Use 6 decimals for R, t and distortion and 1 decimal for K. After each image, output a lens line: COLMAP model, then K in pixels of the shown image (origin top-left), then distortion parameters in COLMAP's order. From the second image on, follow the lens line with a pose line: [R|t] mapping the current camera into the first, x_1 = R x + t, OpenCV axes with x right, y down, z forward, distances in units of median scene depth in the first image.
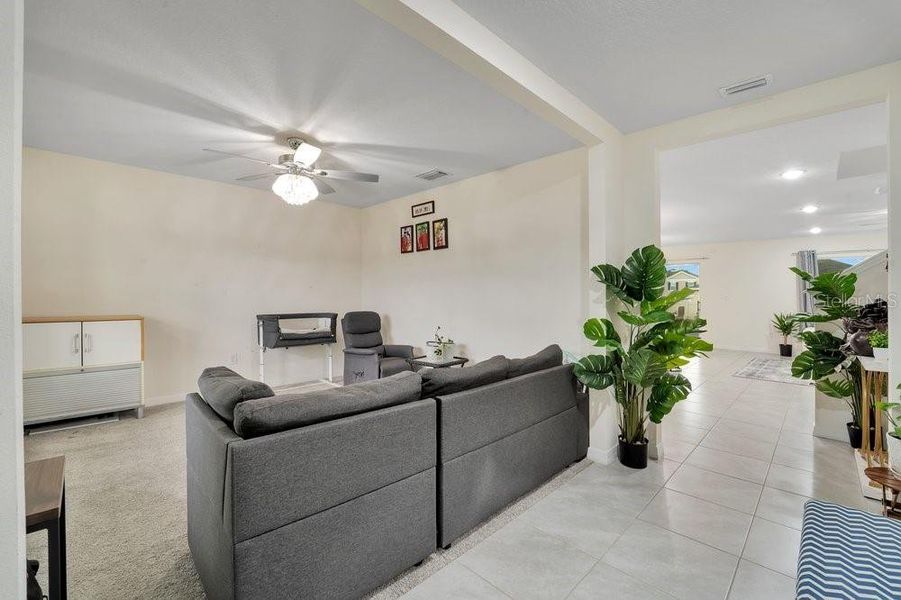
lens RADIAL K [[381.1, 0, 450.5], [0, 381.1, 300.0], [0, 0, 1]] dist [-0.021053, -0.000453]
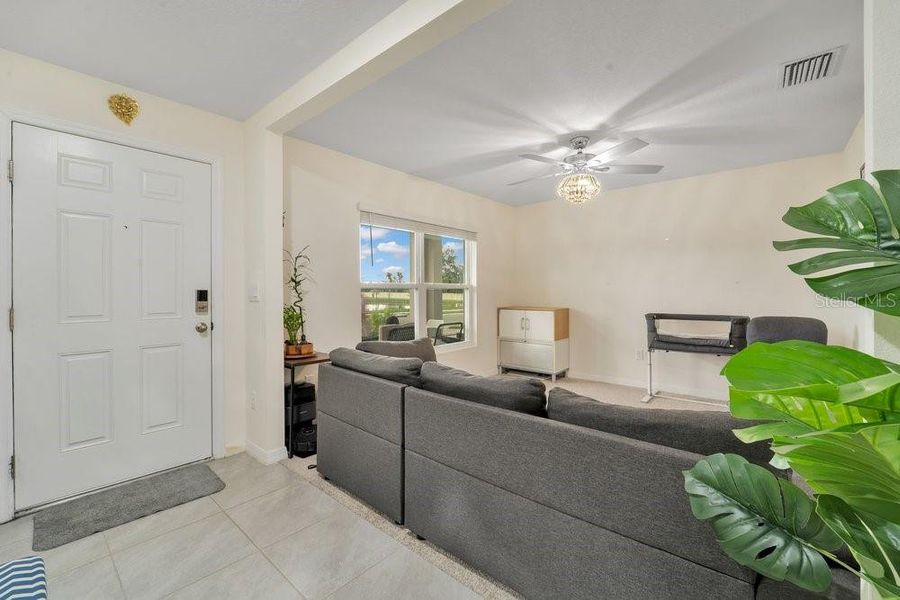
lens RADIAL K [[380.7, 0, 450.0], [0, 380.7, 300.0], [0, 0, 1]] dist [-0.021053, -0.000453]
pose [[0.060221, 0.012853, -0.998102, 0.599075], [-0.008981, 0.999884, 0.012334, -0.001142], [0.998145, 0.008221, 0.060330, 0.605911]]
